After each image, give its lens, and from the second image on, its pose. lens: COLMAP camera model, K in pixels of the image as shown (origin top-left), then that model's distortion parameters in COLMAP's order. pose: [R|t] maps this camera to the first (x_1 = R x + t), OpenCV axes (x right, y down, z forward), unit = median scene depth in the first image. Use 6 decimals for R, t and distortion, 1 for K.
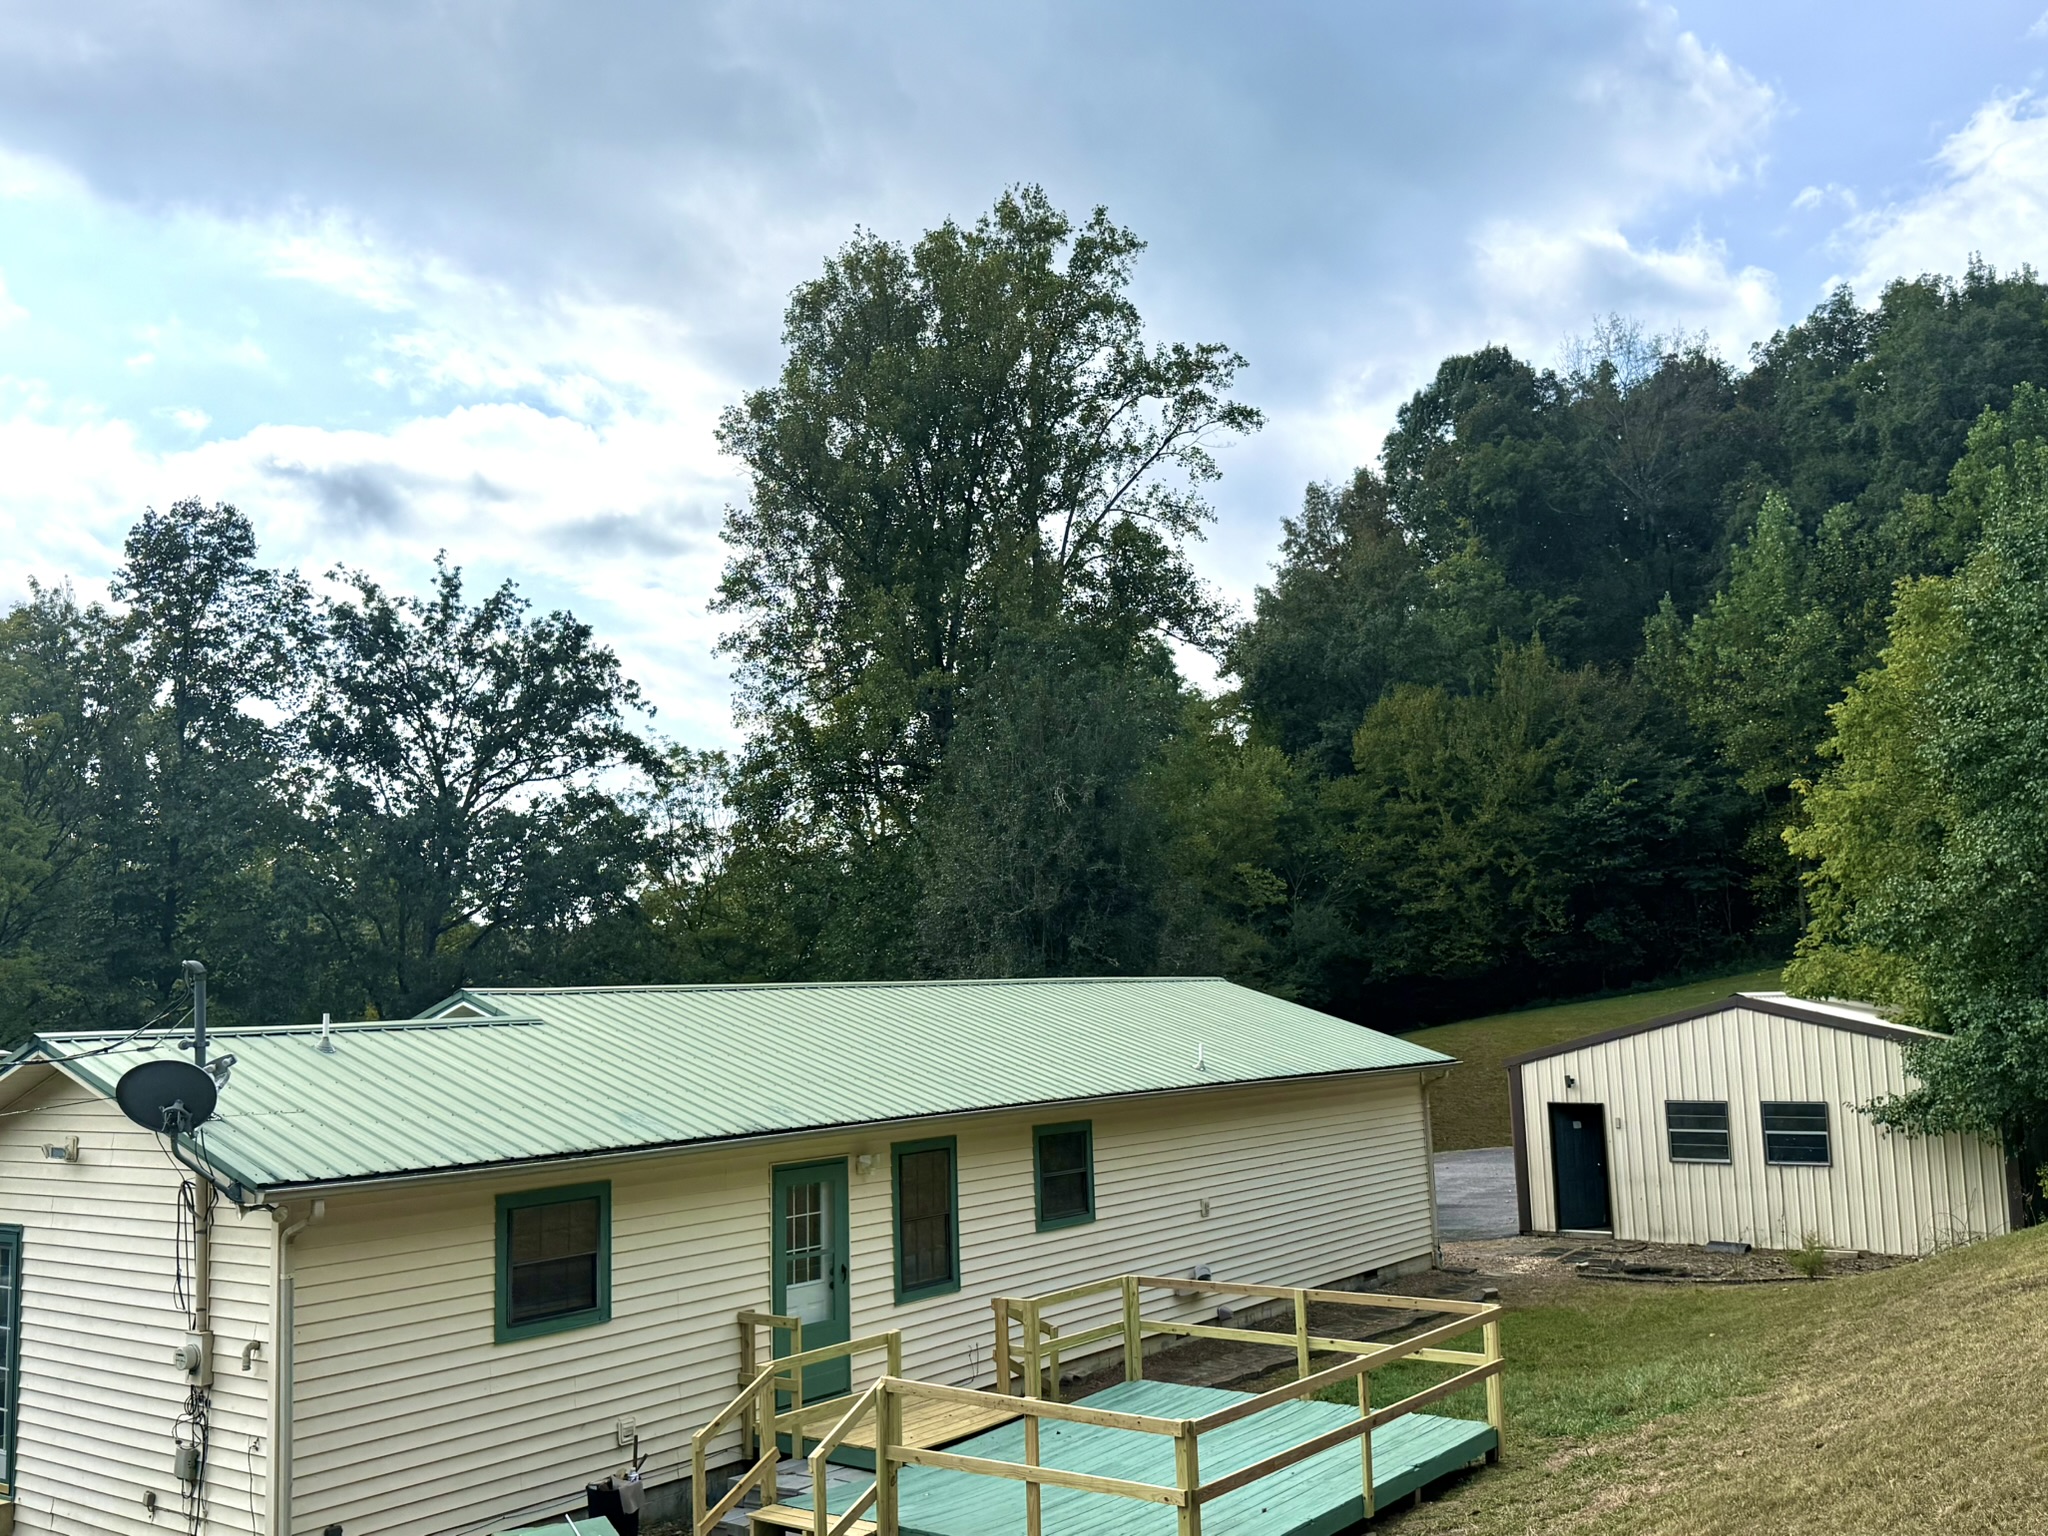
lens RADIAL K [[1900.0, 0, 1024.0], [0, 1900.0, 768.0], [0, 0, 1]] dist [0.120978, -0.006394]
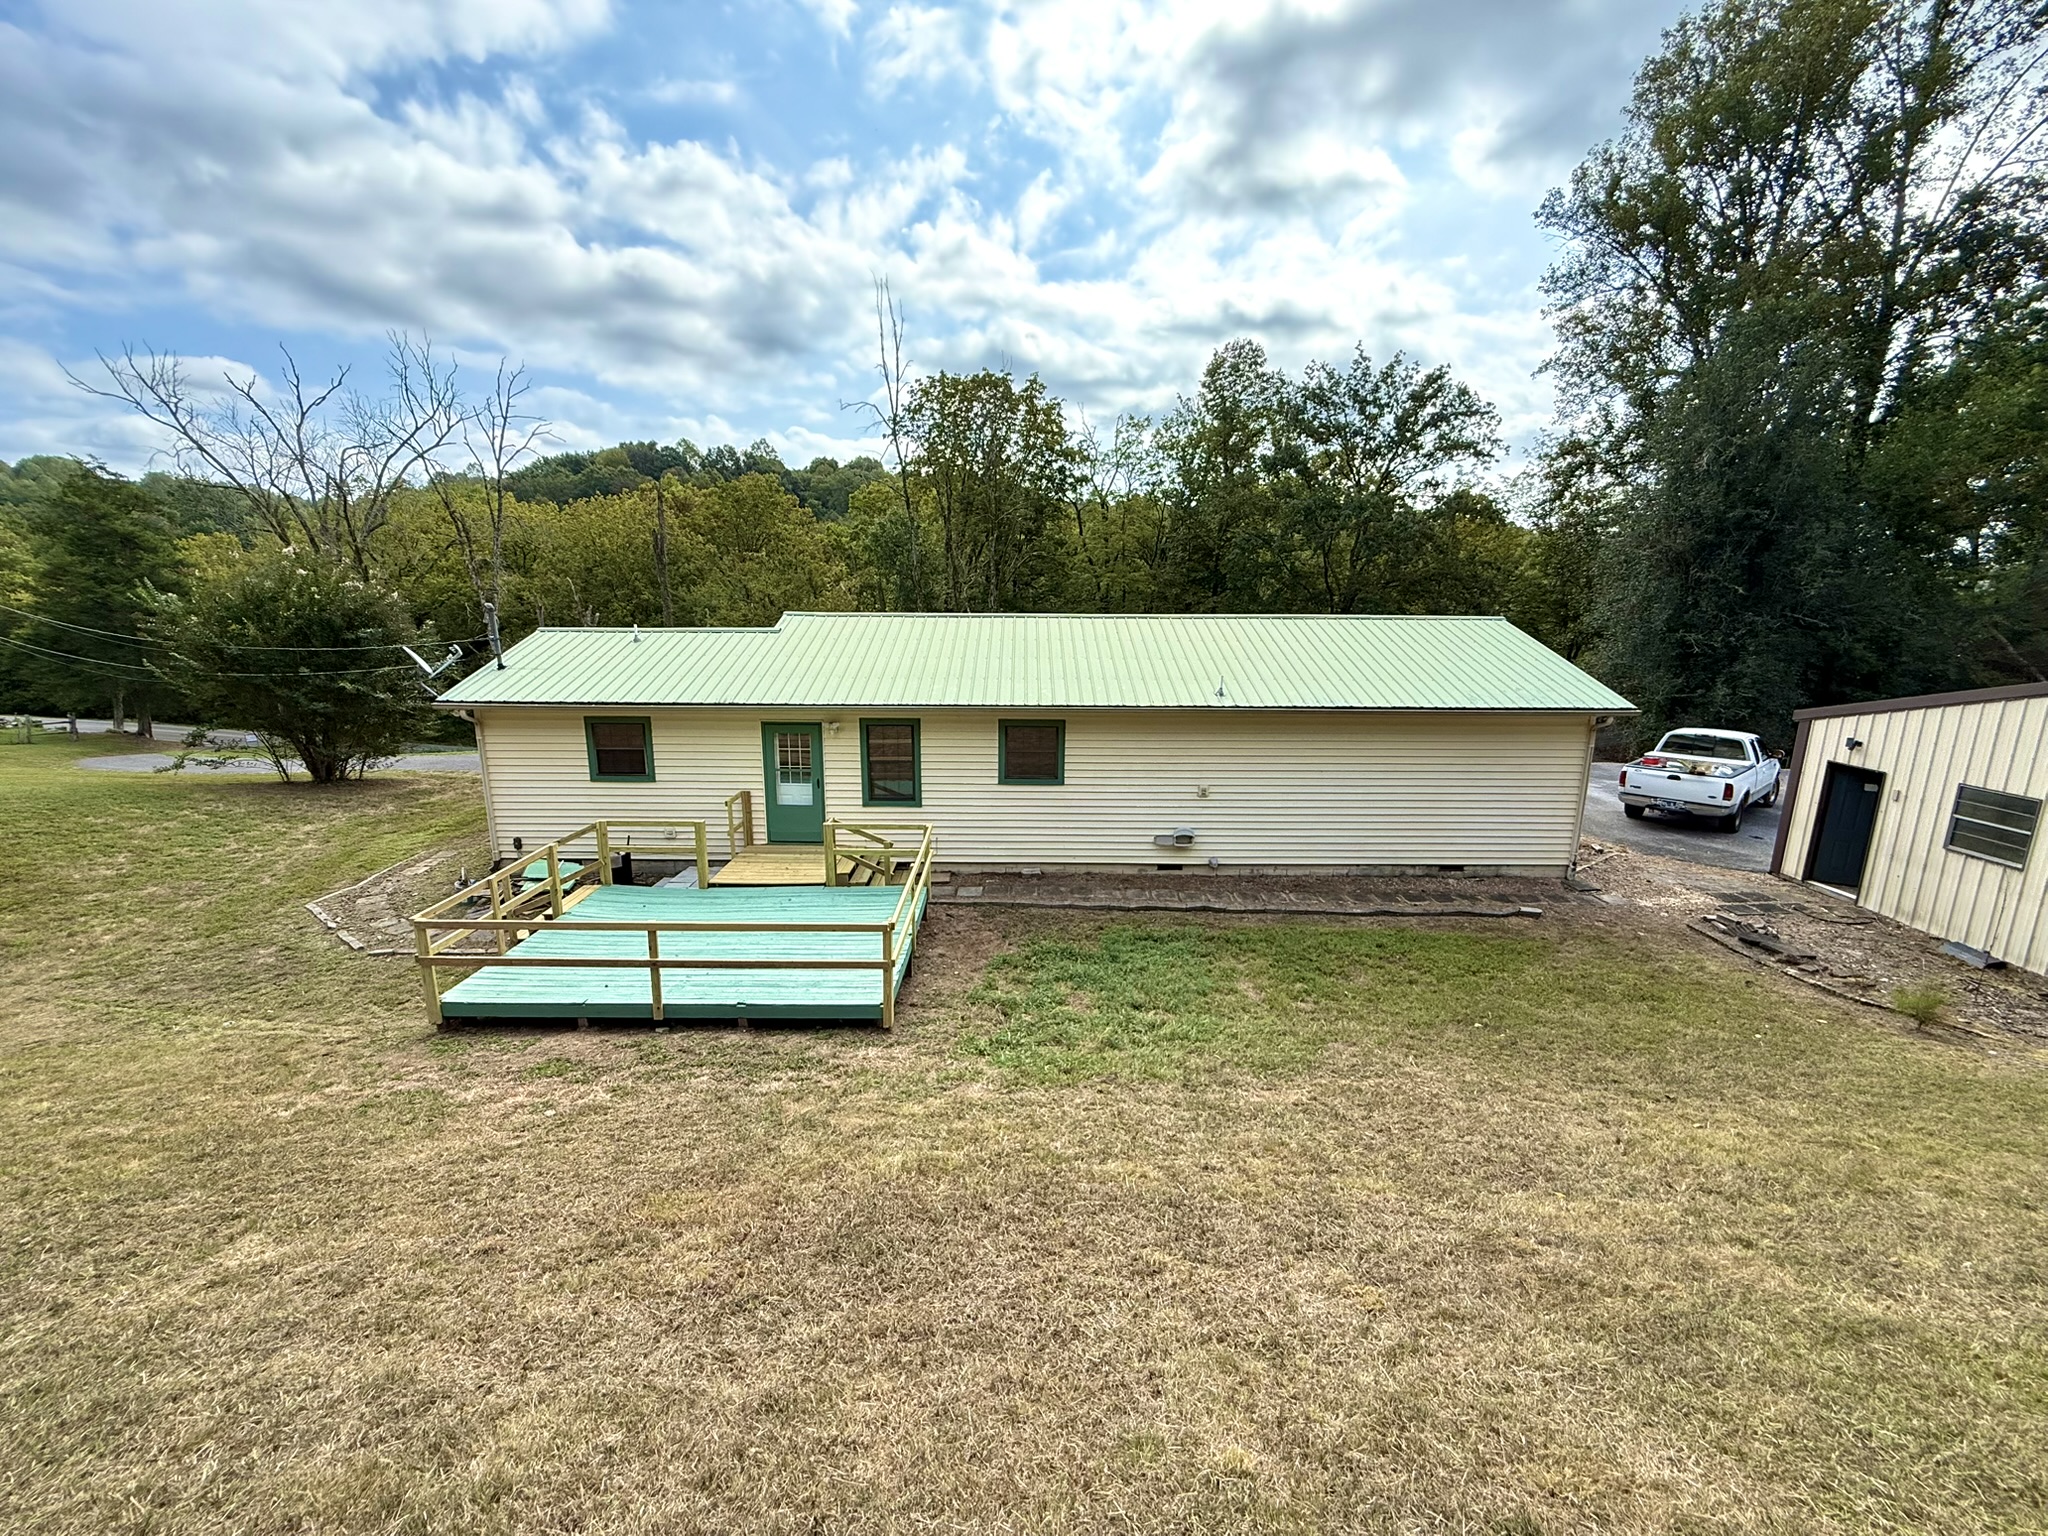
lens RADIAL K [[825.6, 0, 1024.0], [0, 825.6, 768.0], [0, 0, 1]] dist [0.000368, -0.000143]
pose [[0.571346, 0.200766, -0.795775, 0.408456], [0.079843, 0.951422, 0.297359, 0.020910], [0.816817, -0.233431, 0.527561, 0.481695]]
